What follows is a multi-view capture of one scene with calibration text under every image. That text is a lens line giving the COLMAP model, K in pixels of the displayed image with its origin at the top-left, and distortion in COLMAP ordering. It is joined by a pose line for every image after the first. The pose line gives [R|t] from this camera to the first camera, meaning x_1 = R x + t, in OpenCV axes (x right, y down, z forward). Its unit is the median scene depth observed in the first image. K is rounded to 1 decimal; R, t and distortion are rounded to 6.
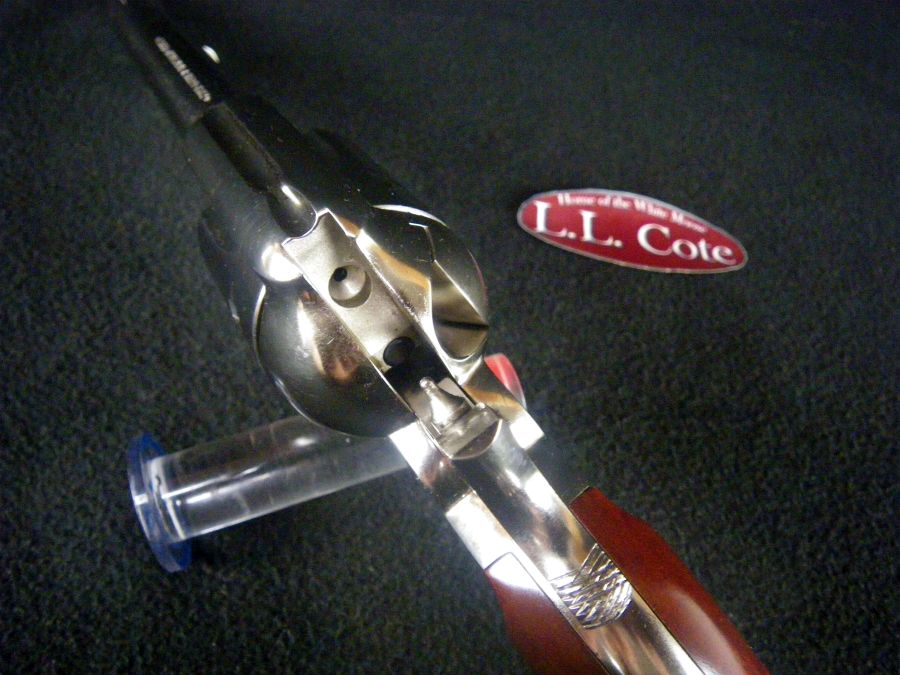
lens RADIAL K [[783.9, 0, 450.0], [0, 783.9, 337.5], [0, 0, 1]] dist [-0.123078, 0.083497]
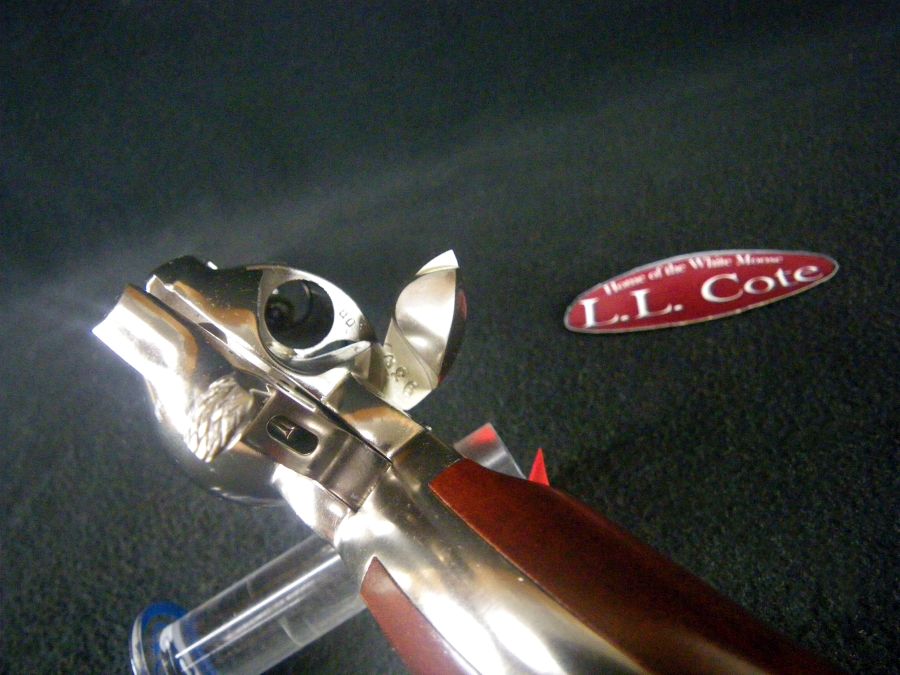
lens RADIAL K [[783.9, 0, 450.0], [0, 783.9, 337.5], [0, 0, 1]] dist [-0.123078, 0.083497]
pose [[0.881794, -0.353849, -0.311817, 0.263936], [0.222476, 0.895036, -0.386542, 0.202390], [0.415865, 0.271478, 0.867961, 0.147642]]
